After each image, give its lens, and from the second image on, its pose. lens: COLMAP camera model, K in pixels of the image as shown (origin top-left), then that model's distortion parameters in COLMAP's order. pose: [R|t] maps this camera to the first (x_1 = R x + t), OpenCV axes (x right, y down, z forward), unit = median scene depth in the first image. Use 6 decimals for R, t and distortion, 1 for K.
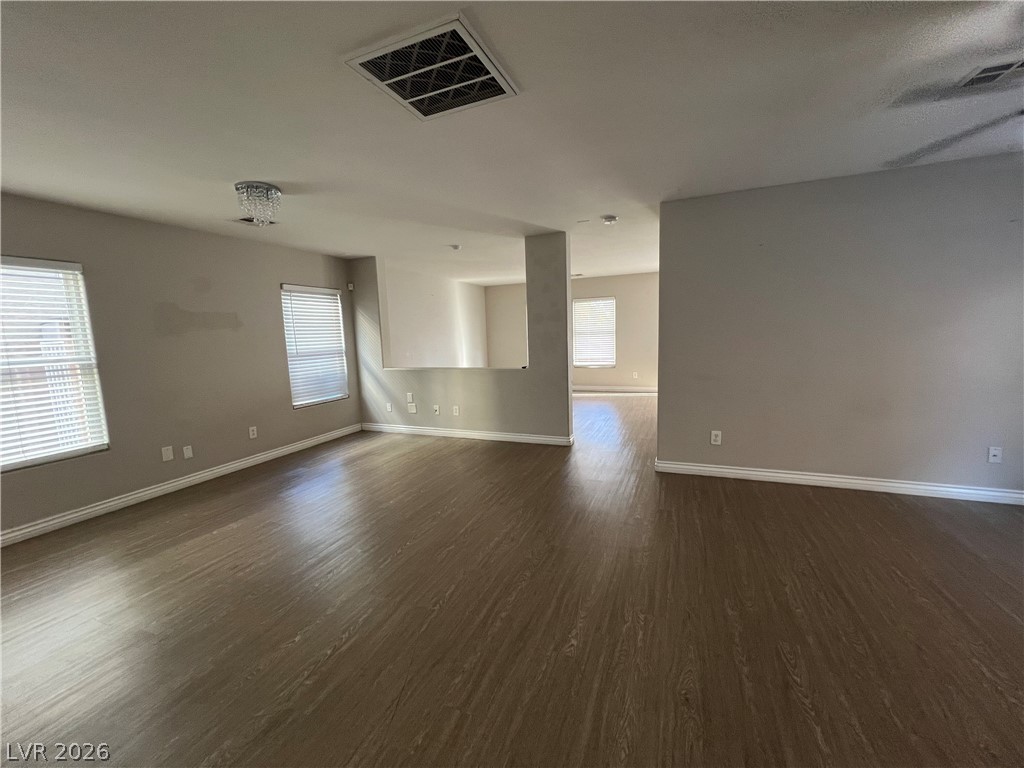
lens RADIAL K [[409.1, 0, 512.0], [0, 409.1, 384.0], [0, 0, 1]] dist [0.000764, -0.000193]
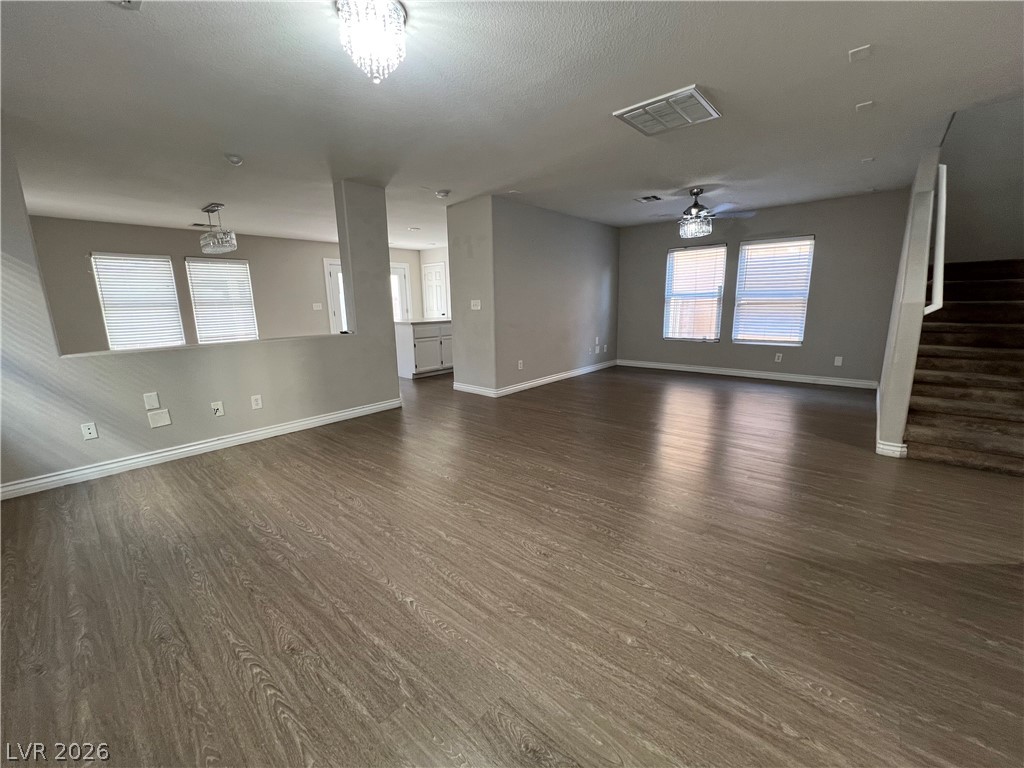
lens RADIAL K [[410.2, 0, 512.0], [0, 410.2, 384.0], [0, 0, 1]] dist [-0.001481, 0.000544]
pose [[0.323328, -0.161636, 0.932380, -0.723834], [0.127992, 0.983719, 0.126152, 0.003093], [-0.937591, 0.078549, 0.338752, 0.394075]]
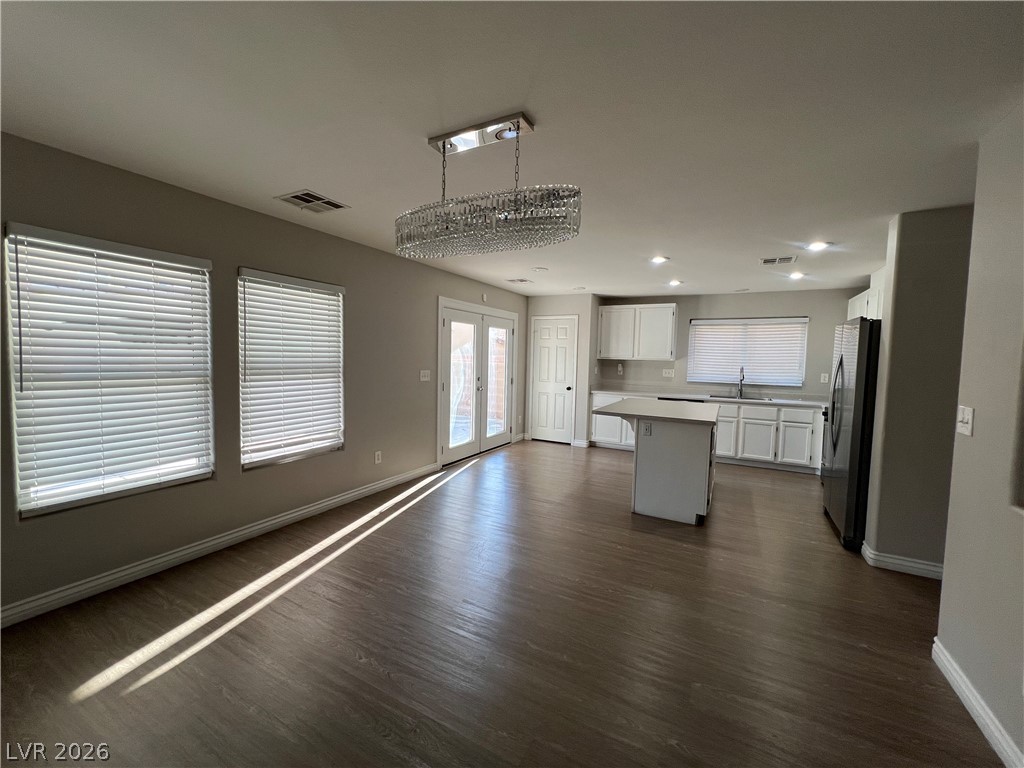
lens RADIAL K [[410.2, 0, 512.0], [0, 410.2, 384.0], [0, 0, 1]] dist [-0.001481, 0.000544]
pose [[0.104085, -0.028861, 0.994150, -0.295066], [0.102842, 0.994533, 0.018104, -0.182794], [-0.989237, 0.100356, 0.106484, 1.409121]]
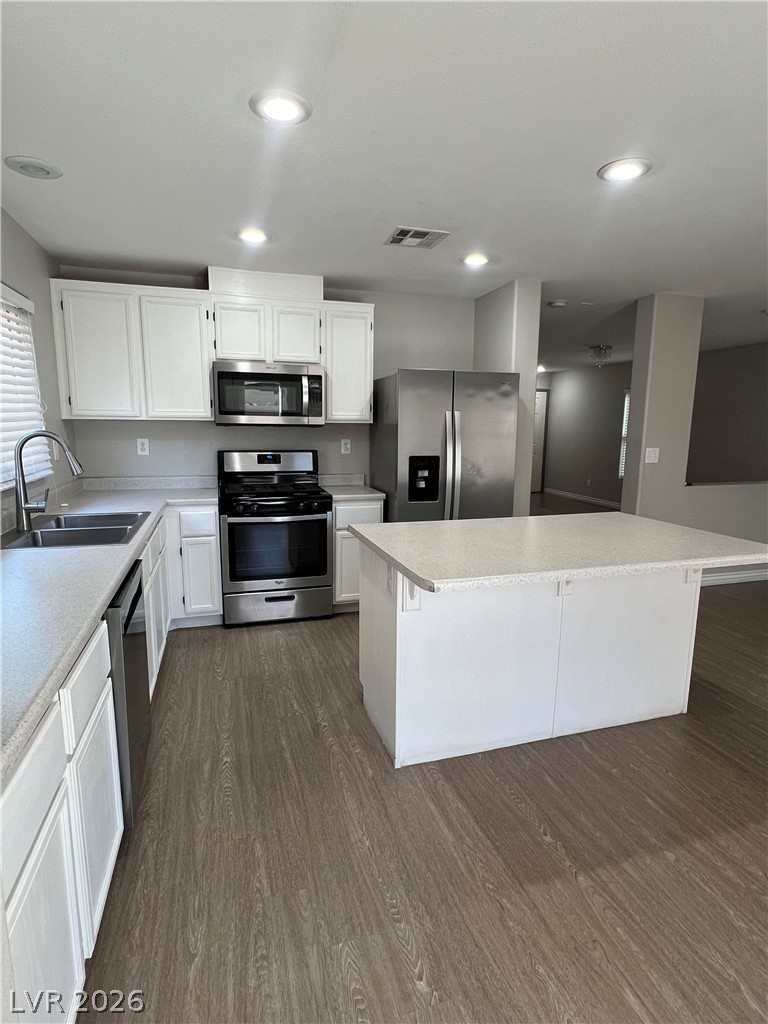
lens RADIAL K [[542.9, 0, 384.0], [0, 542.9, 512.0], [0, 0, 1]] dist [-0.001590, 0.000890]
pose [[-0.771492, 0.123266, -0.624184, 1.088340], [-0.069899, 0.958693, 0.275721, -0.231716], [0.632387, 0.256347, -0.731008, 1.448967]]
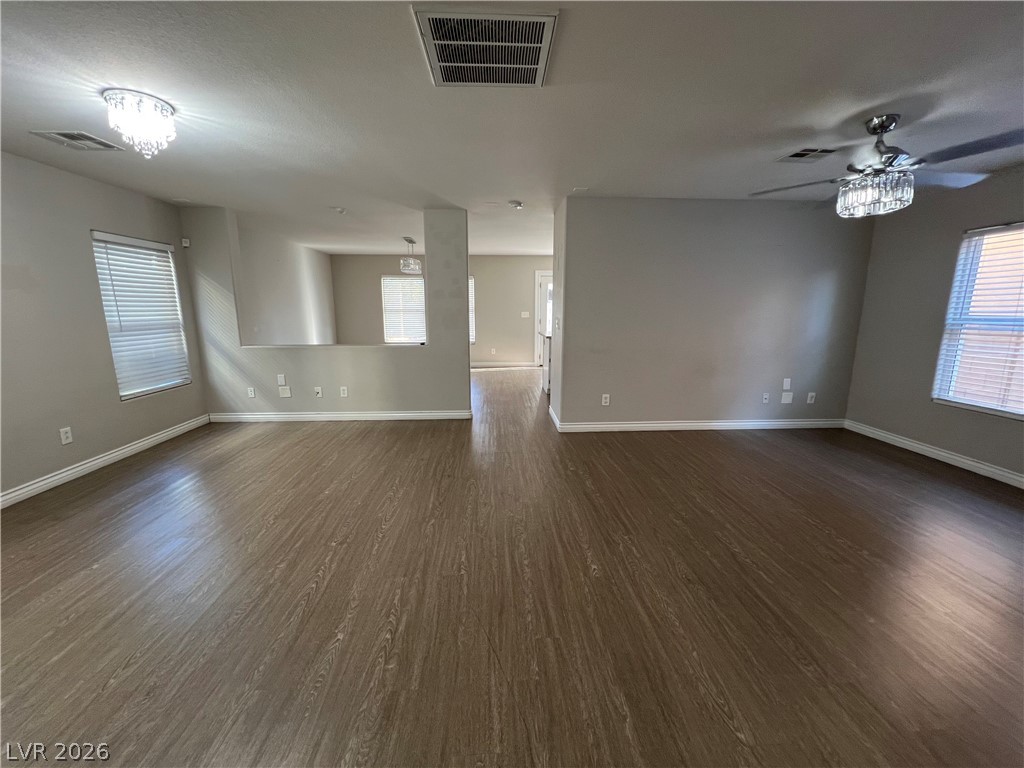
lens RADIAL K [[410.2, 0, 512.0], [0, 410.2, 384.0], [0, 0, 1]] dist [-0.001481, 0.000544]
pose [[0.903488, -0.047229, 0.426003, -0.210556], [0.024090, 0.997935, 0.059544, 0.002775], [-0.427936, -0.043535, 0.902760, 0.008692]]
